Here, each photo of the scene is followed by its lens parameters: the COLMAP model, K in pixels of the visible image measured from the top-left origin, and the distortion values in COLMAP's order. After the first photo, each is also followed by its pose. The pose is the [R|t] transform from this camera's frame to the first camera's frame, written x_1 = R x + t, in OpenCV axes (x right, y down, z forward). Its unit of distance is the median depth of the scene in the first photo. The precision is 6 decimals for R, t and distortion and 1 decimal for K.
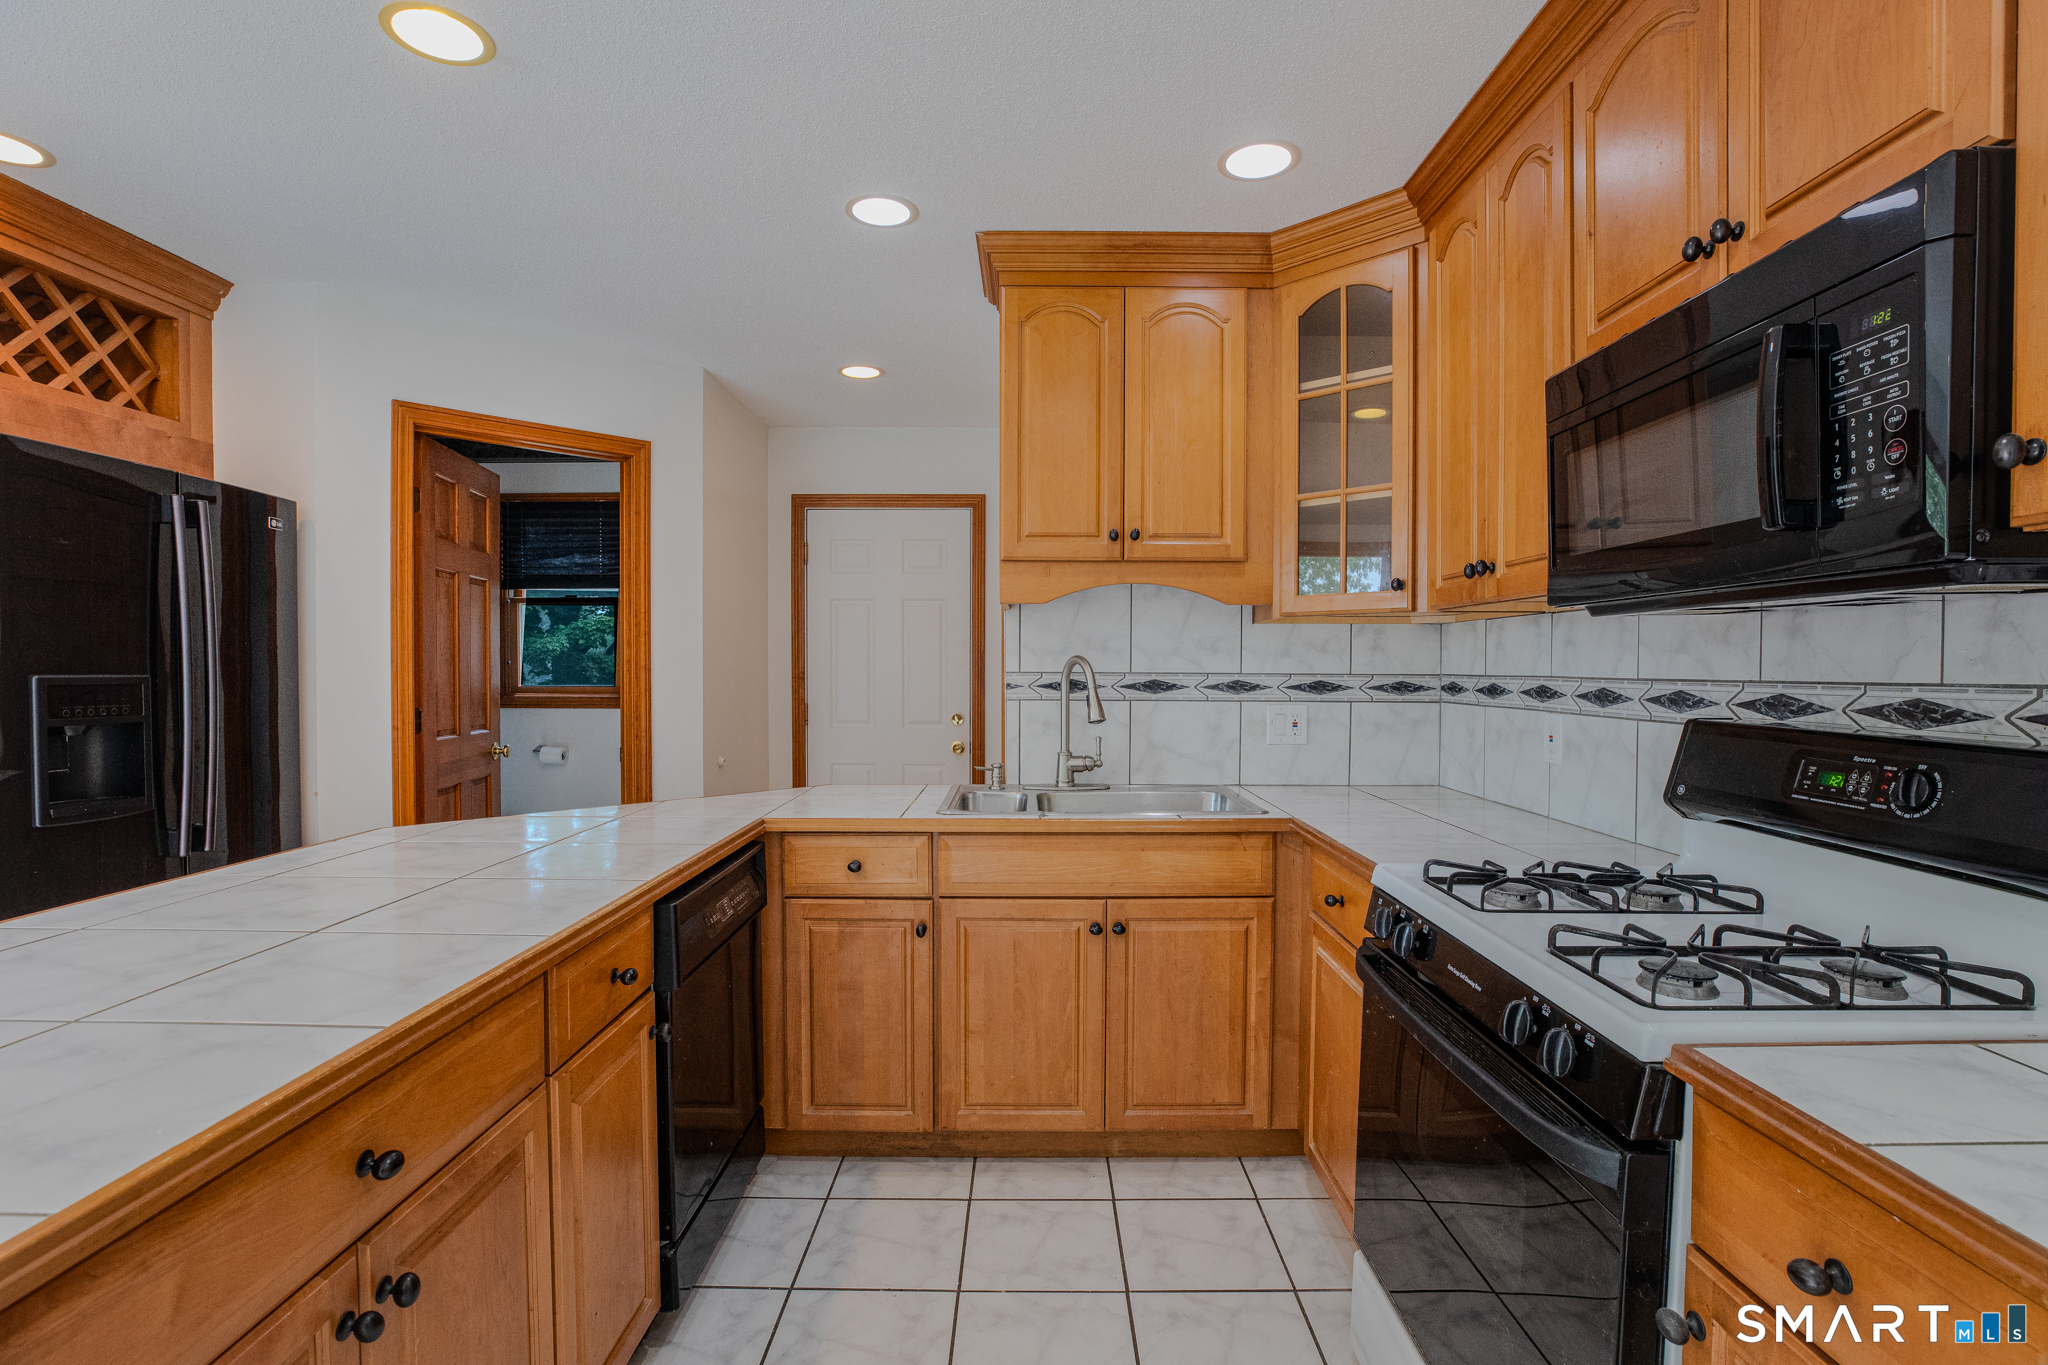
lens RADIAL K [[960.3, 0, 1030.0], [0, 960.3, 694.7], [0, 0, 1]] dist [-0.043154, 0.012698]
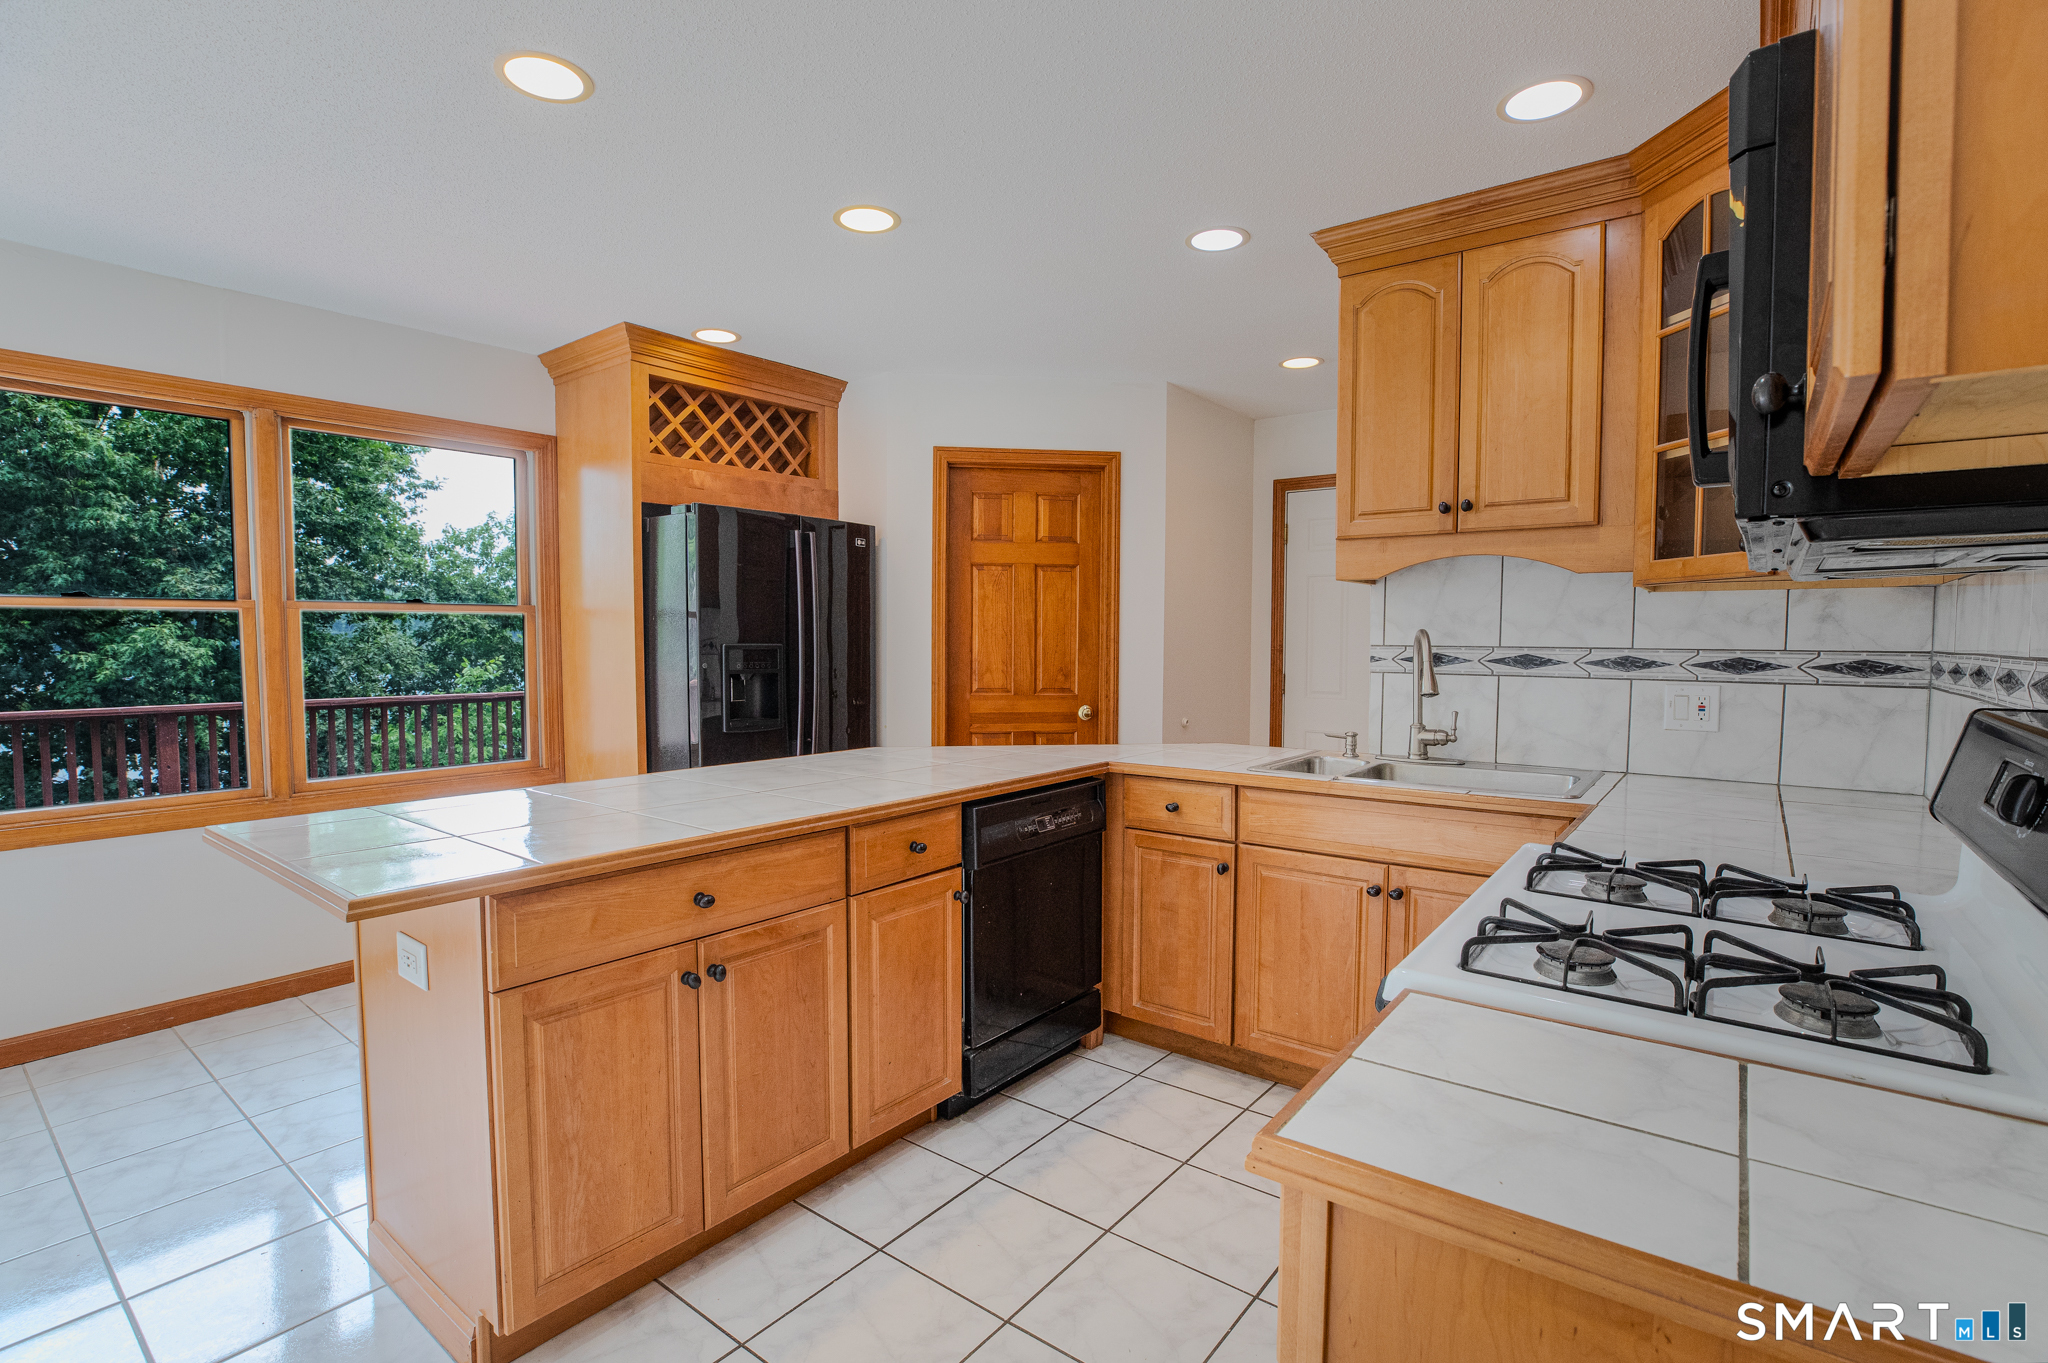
lens RADIAL K [[960.3, 0, 1030.0], [0, 960.3, 693.7], [0, 0, 1]] dist [-0.043154, 0.012698]
pose [[0.792934, 0.034931, -0.608305, 0.366014], [-0.018391, 0.999273, 0.033409, 0.001096], [0.609030, -0.015303, 0.793000, -0.047867]]
